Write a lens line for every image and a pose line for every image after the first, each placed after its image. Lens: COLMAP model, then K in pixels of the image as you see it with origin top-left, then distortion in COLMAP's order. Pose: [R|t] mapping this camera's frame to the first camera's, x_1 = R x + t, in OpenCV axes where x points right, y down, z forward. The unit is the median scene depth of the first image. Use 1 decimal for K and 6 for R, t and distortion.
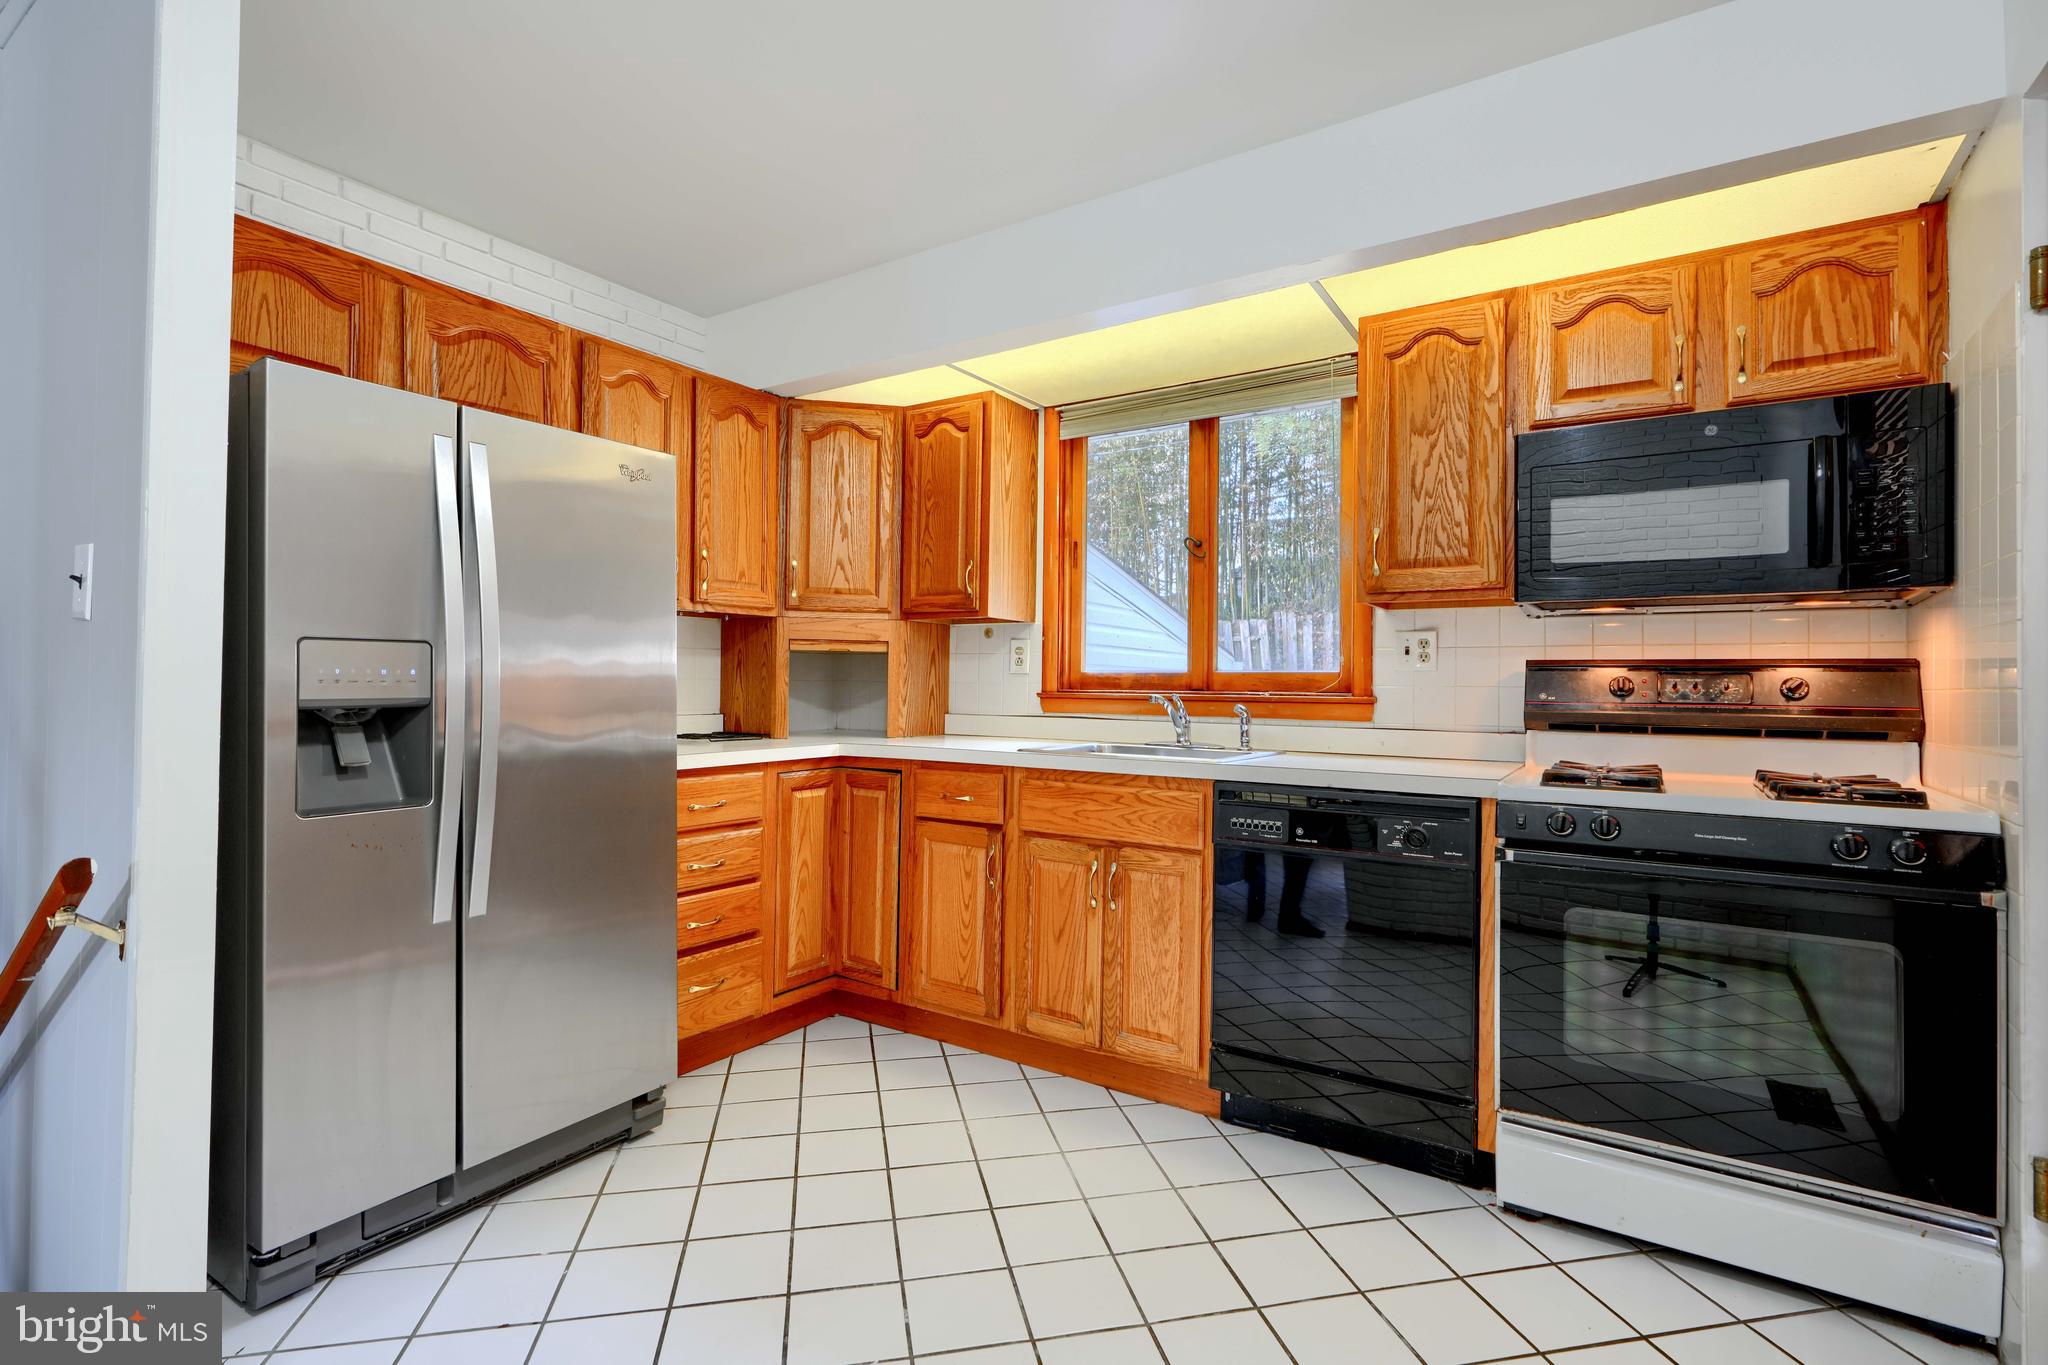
lens RADIAL K [[916.2, 0, 1035.1], [0, 916.2, 665.5], [0, 0, 1]] dist [-0.002583, -0.000408]
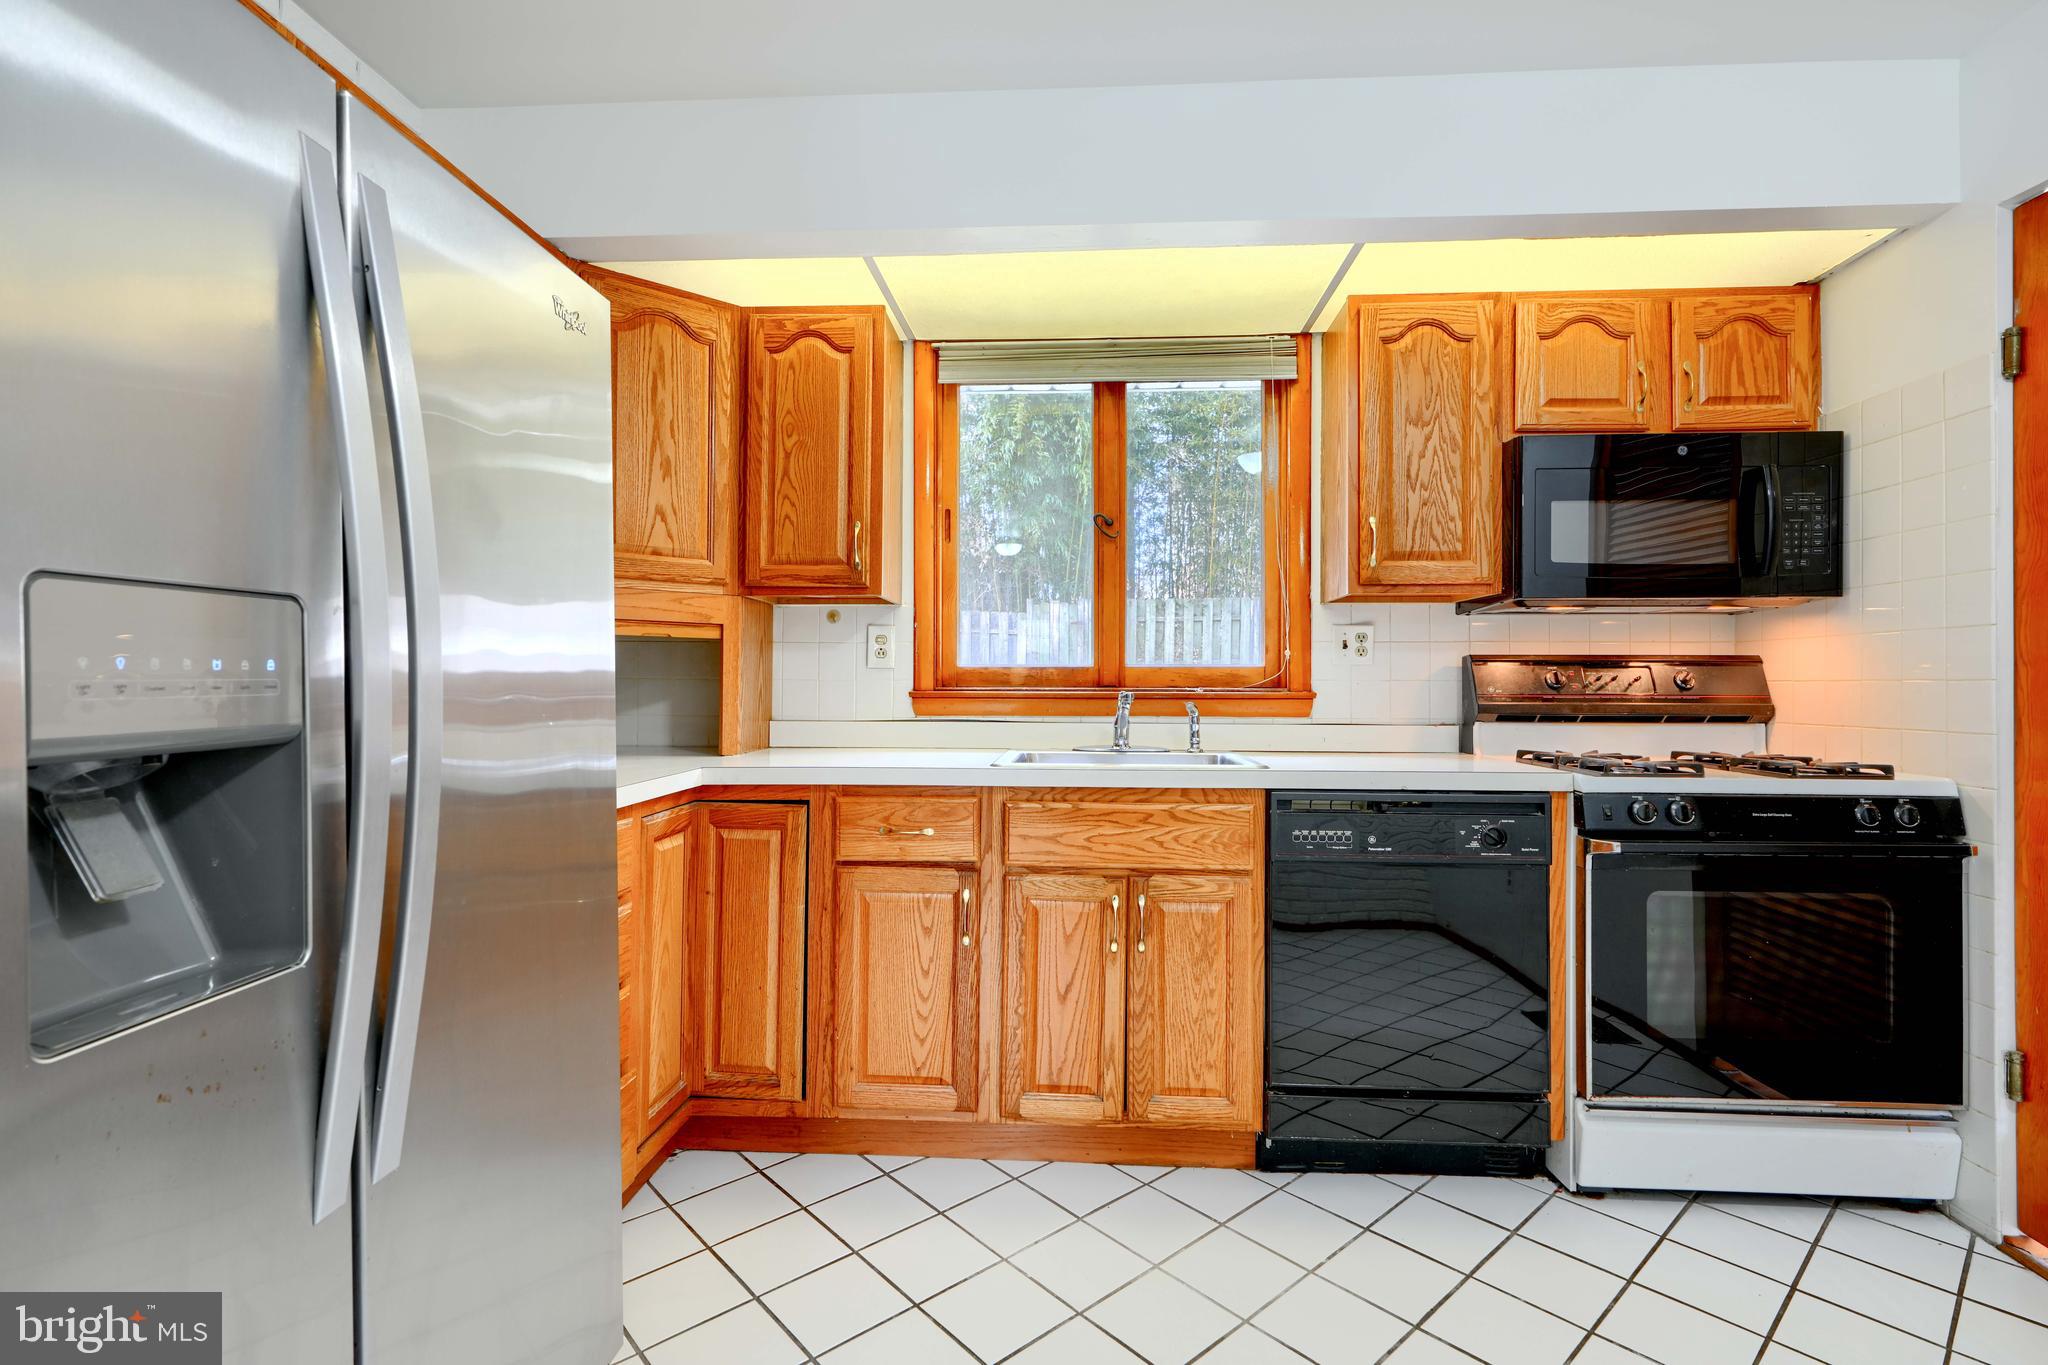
lens RADIAL K [[916.2, 0, 1030.7], [0, 916.2, 673.9], [0, 0, 1]] dist [-0.002583, -0.000408]
pose [[0.876923, -0.003699, 0.480616, -0.414209], [-0.003734, 0.999888, 0.014507, 0.002462], [-0.480616, -0.014516, 0.876811, 0.331360]]
